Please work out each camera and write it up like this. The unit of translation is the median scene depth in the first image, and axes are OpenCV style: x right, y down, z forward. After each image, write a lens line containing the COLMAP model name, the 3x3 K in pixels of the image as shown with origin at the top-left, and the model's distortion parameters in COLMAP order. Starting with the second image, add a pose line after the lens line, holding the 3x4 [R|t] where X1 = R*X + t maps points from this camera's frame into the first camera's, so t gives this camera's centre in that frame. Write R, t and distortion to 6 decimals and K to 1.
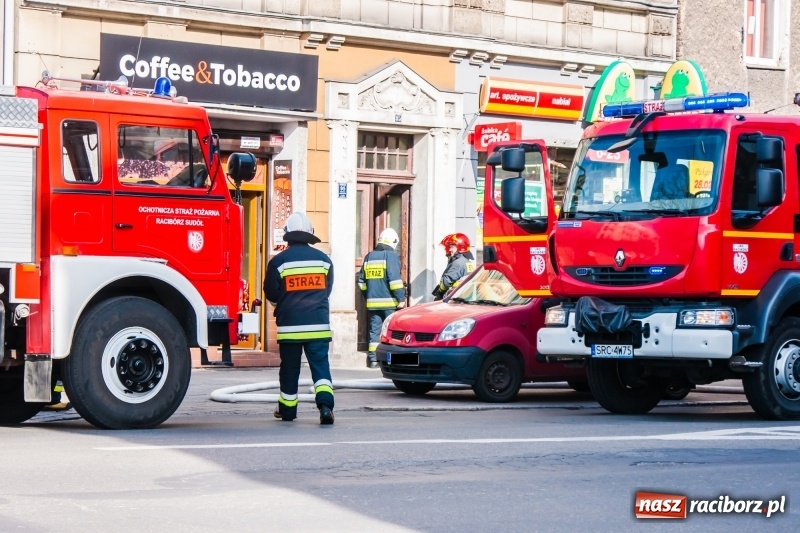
lens RADIAL K [[2313.6, 0, 400.0], [0, 2313.6, 266.5], [0, 0, 1]] dist [0.106852, 0.148628]
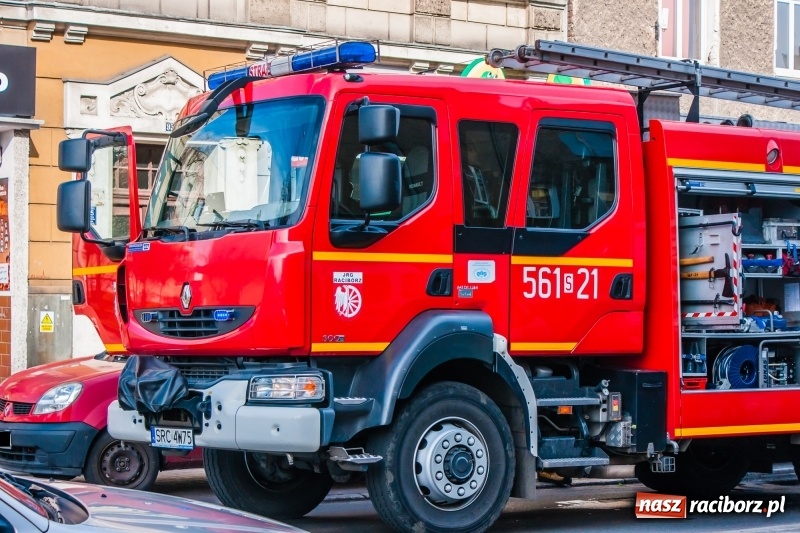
lens RADIAL K [[1902.6, 0, 400.0], [0, 1902.6, 266.5], [0, 0, 1]] dist [0.028272, 0.293075]
pose [[0.992596, -0.016262, -0.120370, 0.203055], [0.014127, 0.999728, -0.018575, -0.001045], [0.120639, 0.016737, 0.992555, 0.430696]]
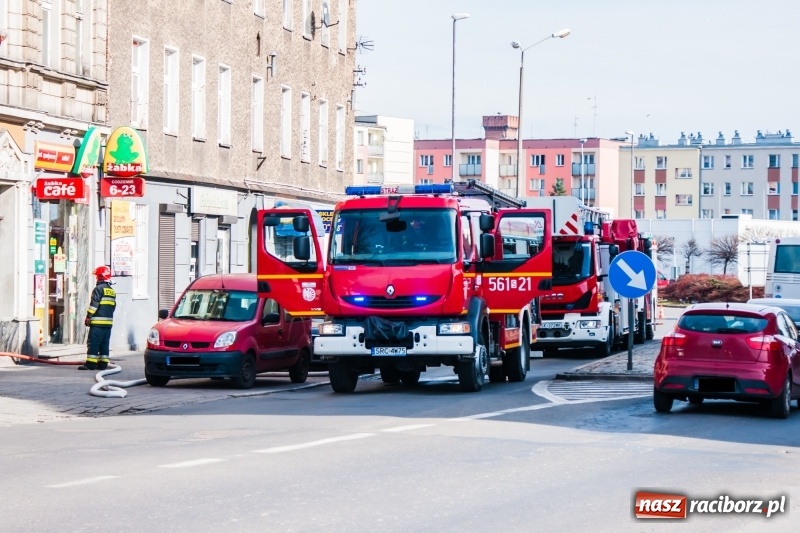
lens RADIAL K [[2313.6, 0, 400.0], [0, 2313.6, 266.5], [0, 0, 1]] dist [0.106852, 0.148628]
pose [[0.816836, -0.010894, 0.576767, -0.719605], [0.004244, 0.999908, 0.012876, -0.036077], [-0.576855, -0.008070, 0.816807, -0.234102]]
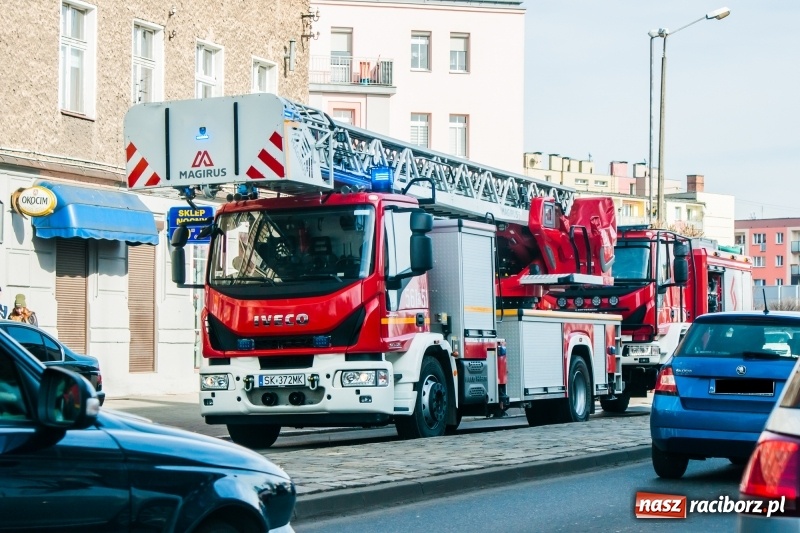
lens RADIAL K [[1937.4, 0, 400.0], [0, 1937.4, 266.5], [0, 0, 1]] dist [0.076770, 0.403060]
pose [[0.916818, 0.003043, 0.399293, 0.299483], [0.009973, 0.999485, -0.030514, 0.021161], [-0.399180, 0.031958, 0.916315, 0.599486]]
